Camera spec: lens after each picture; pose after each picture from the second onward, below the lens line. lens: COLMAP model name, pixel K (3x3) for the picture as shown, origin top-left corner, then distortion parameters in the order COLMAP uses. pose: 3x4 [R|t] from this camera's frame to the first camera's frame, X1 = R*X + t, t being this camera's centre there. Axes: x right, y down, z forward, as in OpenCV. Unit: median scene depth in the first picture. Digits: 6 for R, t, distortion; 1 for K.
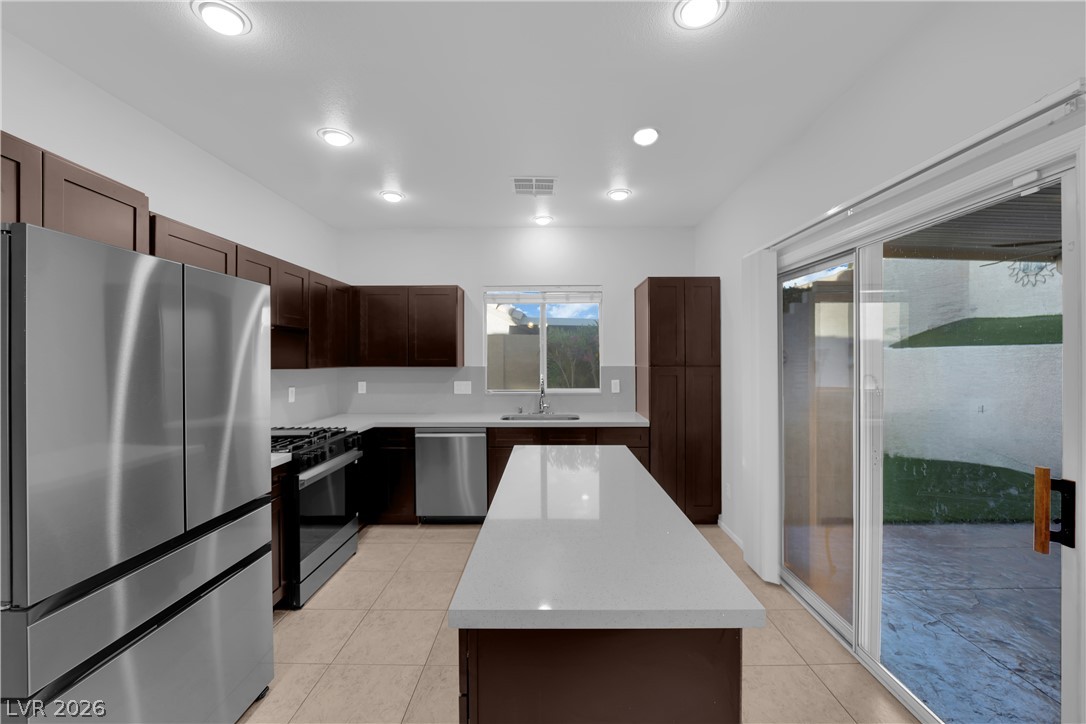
lens RADIAL K [[435.7, 0, 544.3], [0, 435.7, 356.9], [0, 0, 1]] dist [-0.008952, -0.004043]
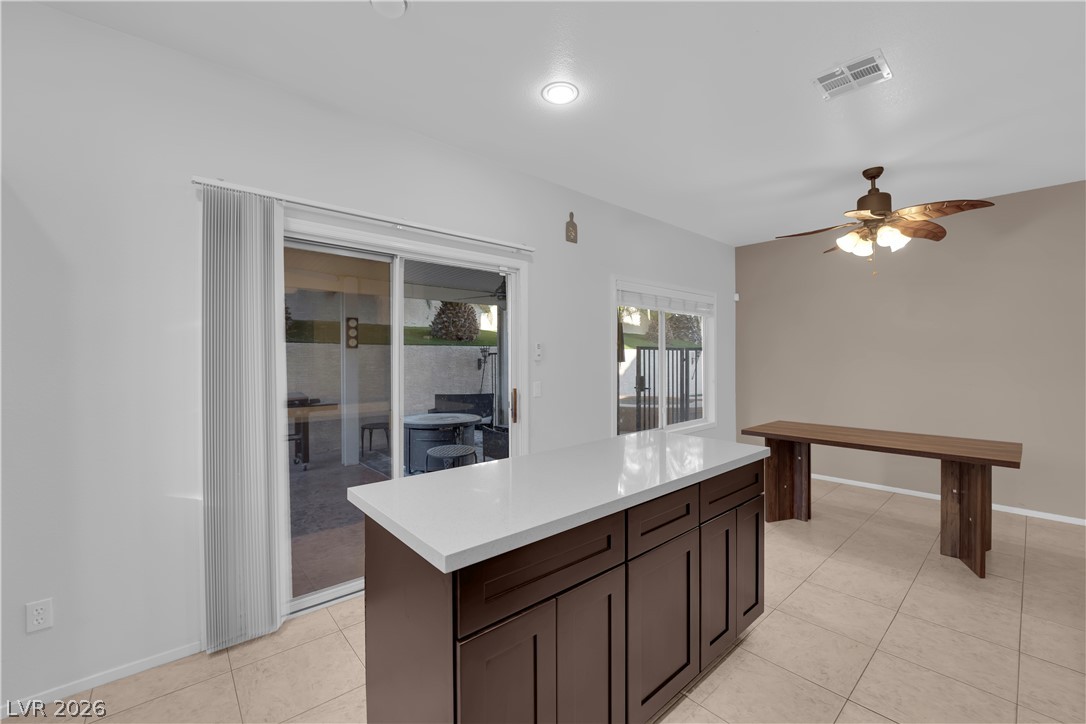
lens RADIAL K [[435.7, 0, 544.3], [0, 435.7, 356.9], [0, 0, 1]] dist [-0.008952, -0.004043]
pose [[-0.665812, 0.009088, 0.746064, -0.290298], [0.005542, 0.999958, -0.007235, 0.032315], [-0.746099, -0.000682, -0.665835, 0.862969]]
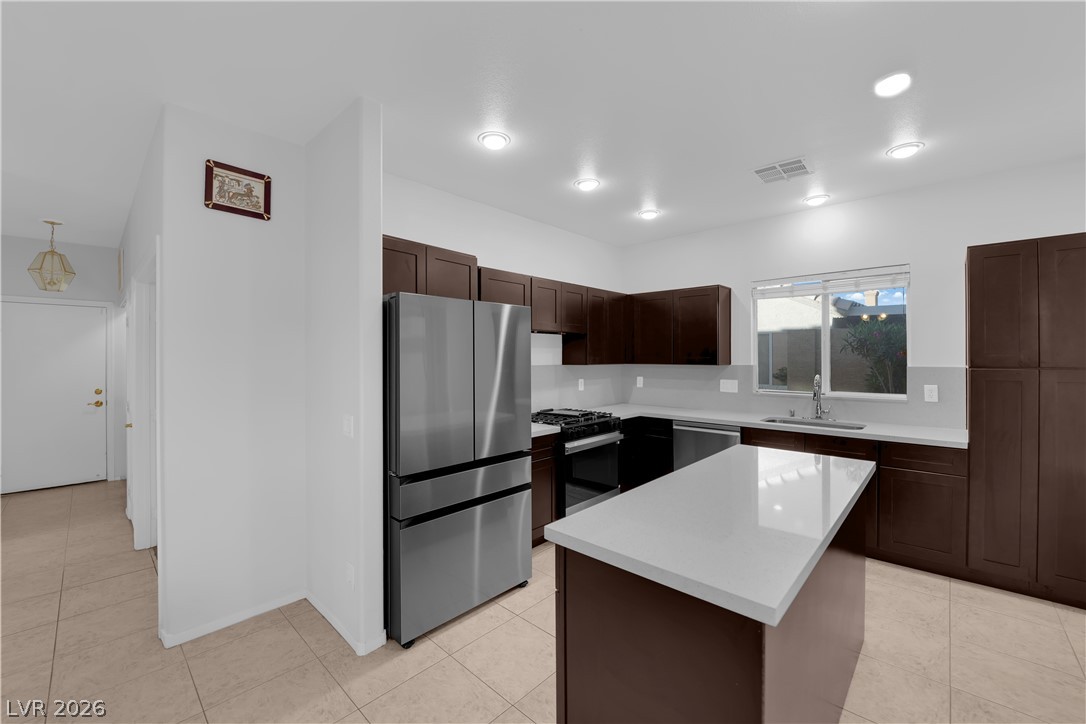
lens RADIAL K [[435.7, 0, 544.3], [0, 435.7, 356.9], [0, 0, 1]] dist [-0.008952, -0.004043]
pose [[0.738578, 0.001115, -0.674167, 0.200774], [0.001853, 0.999991, 0.003683, -0.000367], [0.674165, -0.003970, 0.738570, -0.024492]]
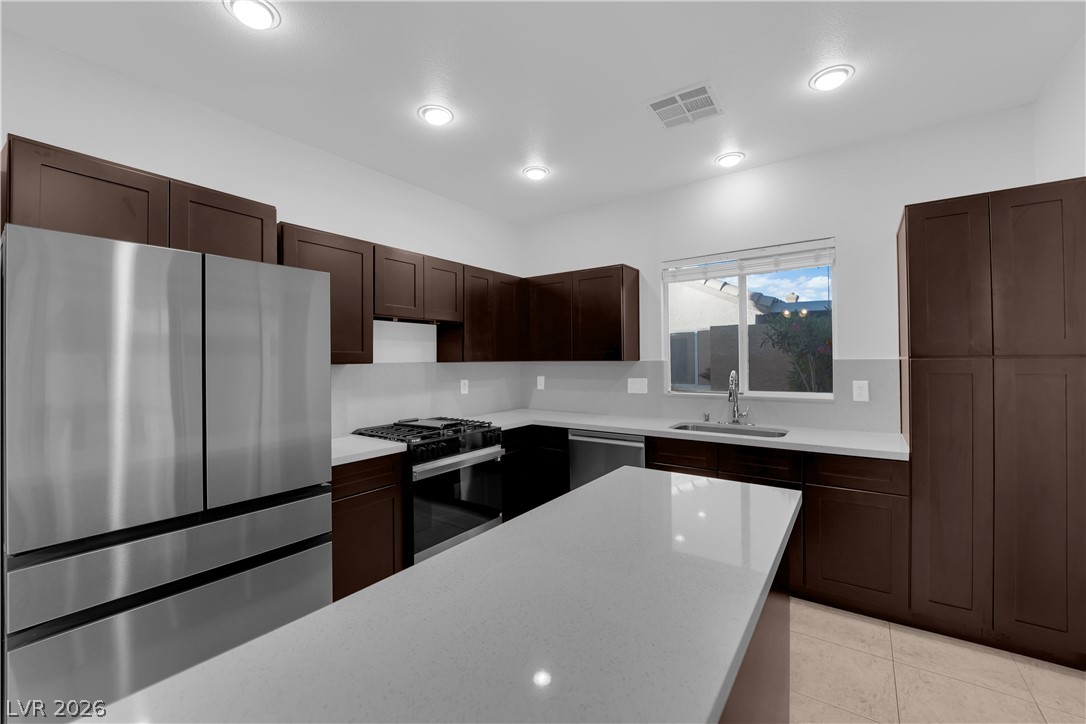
lens RADIAL K [[435.7, 0, 544.3], [0, 435.7, 356.9], [0, 0, 1]] dist [-0.008952, -0.004043]
pose [[0.818321, -0.008685, -0.574696, 0.173911], [0.008493, 0.999959, -0.003019, 0.018501], [0.574699, -0.002410, 0.818361, 0.245413]]
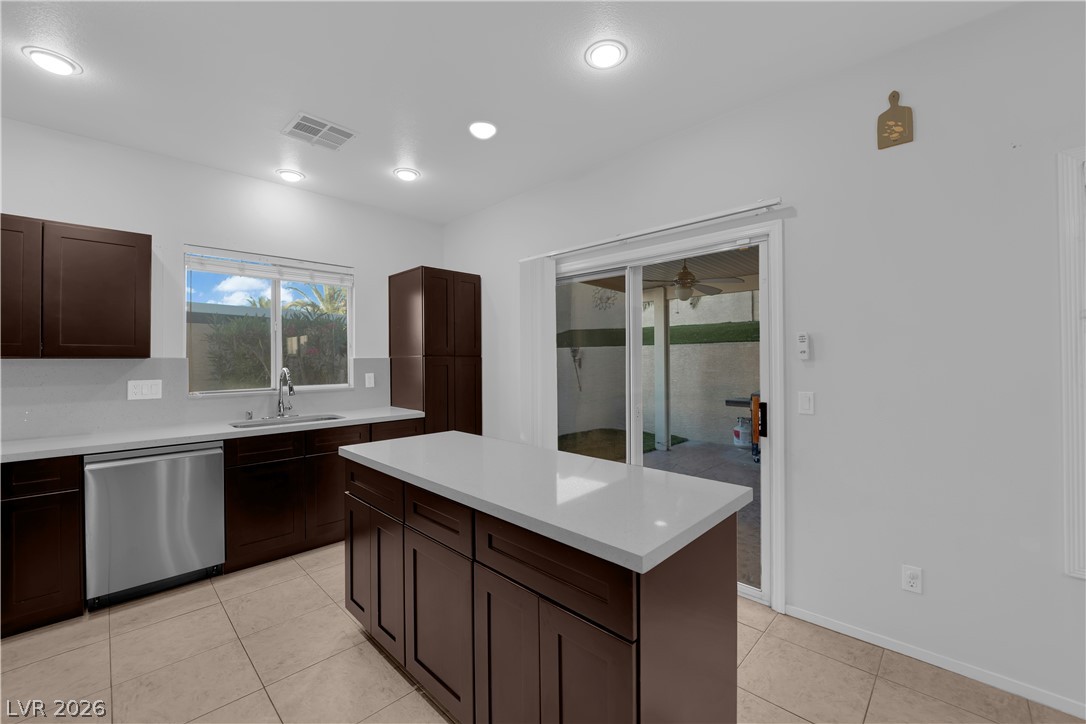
lens RADIAL K [[435.7, 0, 544.3], [0, 435.7, 356.9], [0, 0, 1]] dist [-0.008952, -0.004043]
pose [[0.688150, 0.003032, 0.725562, -0.288300], [0.003623, 0.999964, -0.007615, 0.031967], [-0.725559, 0.007868, 0.688115, 0.120909]]
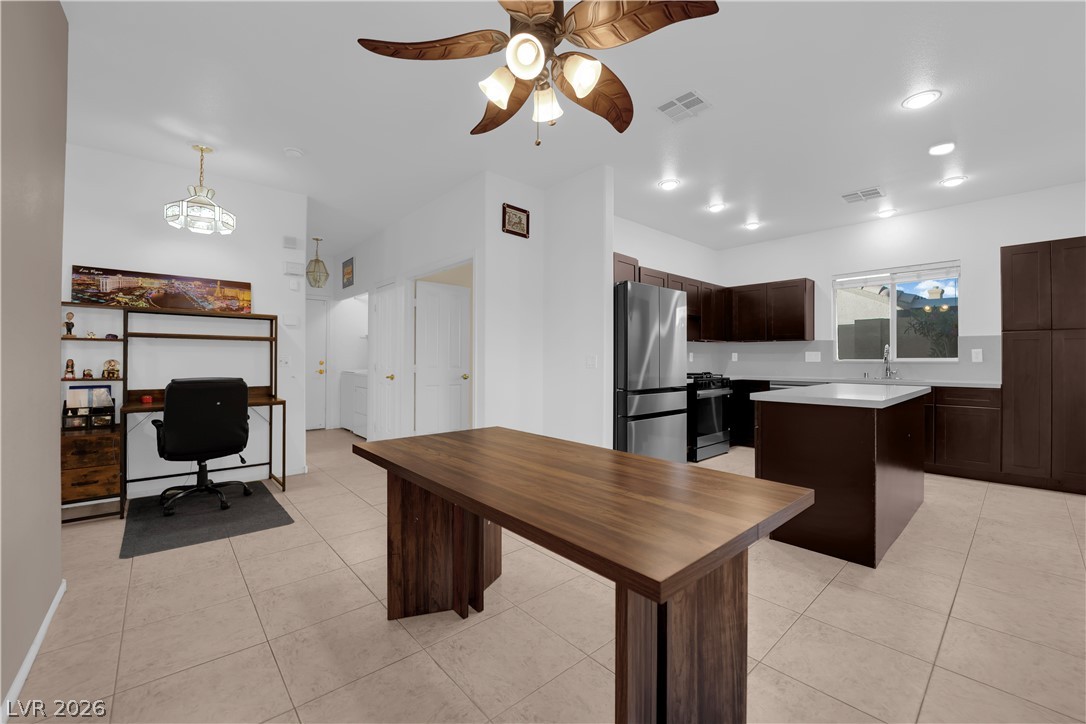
lens RADIAL K [[435.7, 0, 544.3], [0, 435.7, 356.9], [0, 0, 1]] dist [-0.008952, -0.004043]
pose [[0.673613, 0.000136, -0.739084, 0.263023], [-0.002764, 0.999993, -0.002335, 0.089038], [0.739079, 0.003616, 0.673609, -0.522554]]
